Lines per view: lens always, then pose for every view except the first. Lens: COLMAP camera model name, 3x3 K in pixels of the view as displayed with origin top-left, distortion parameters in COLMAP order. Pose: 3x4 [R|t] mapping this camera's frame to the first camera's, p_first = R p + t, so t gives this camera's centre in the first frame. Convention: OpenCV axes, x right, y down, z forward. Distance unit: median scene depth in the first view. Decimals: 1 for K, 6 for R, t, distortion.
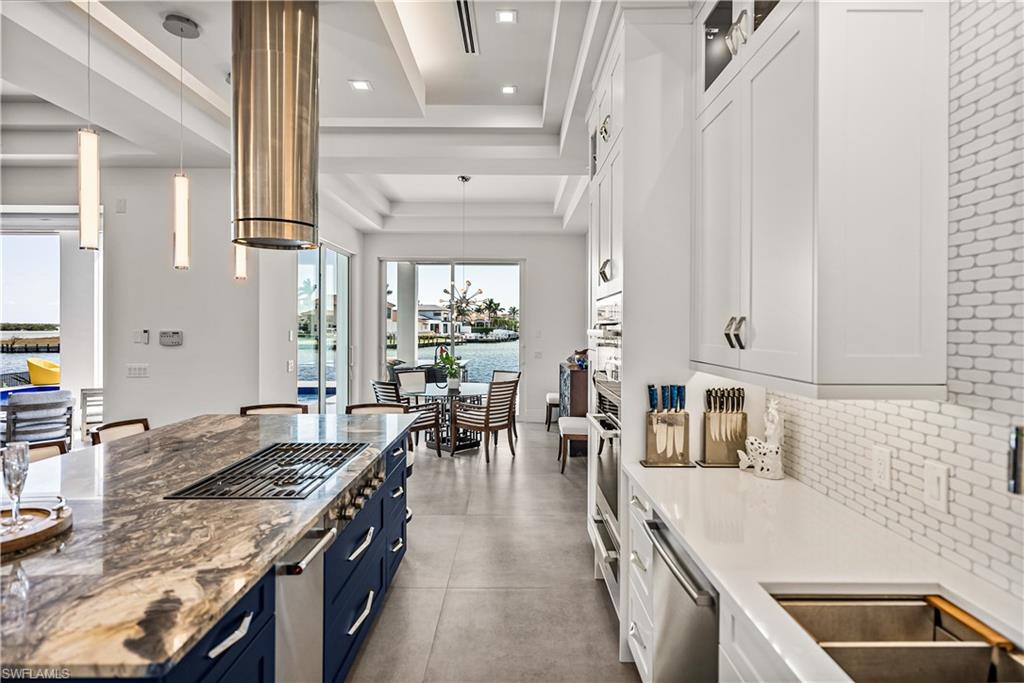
lens RADIAL K [[521.7, 0, 521.0], [0, 521.7, 333.2], [0, 0, 1]] dist [0.002824, -0.000104]
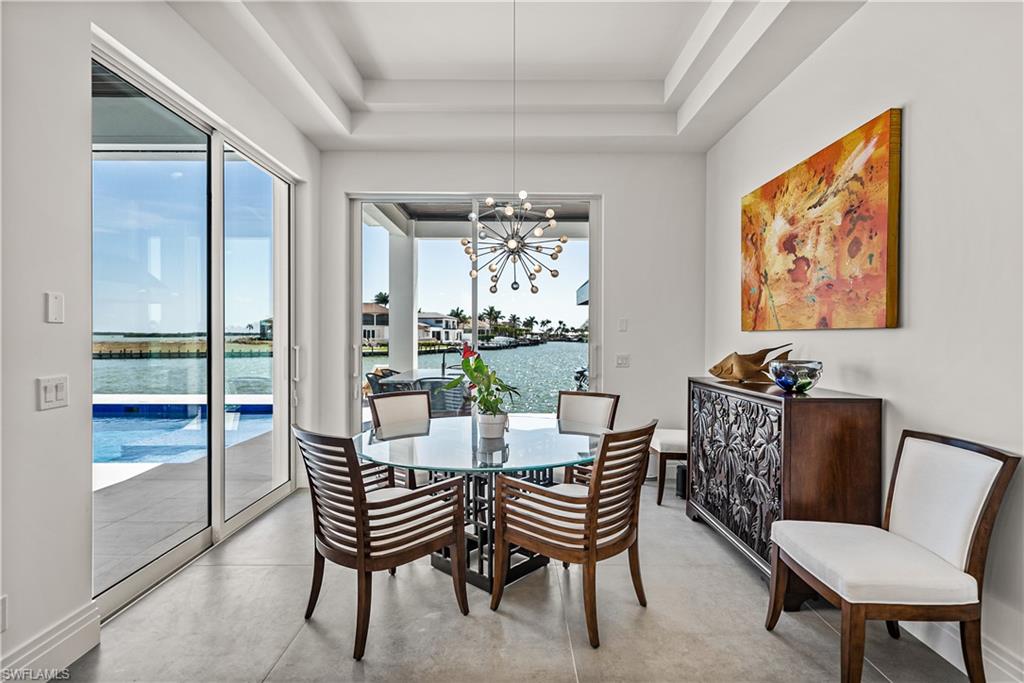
lens RADIAL K [[504.1, 0, 513.2], [0, 504.1, 337.7], [0, 0, 1]] dist [0.005512, 0.000066]
pose [[0.999927, -0.001339, -0.011985, -0.085295], [0.001263, 0.999979, -0.006371, 0.019066], [0.011994, 0.006355, 0.999908, 0.457998]]
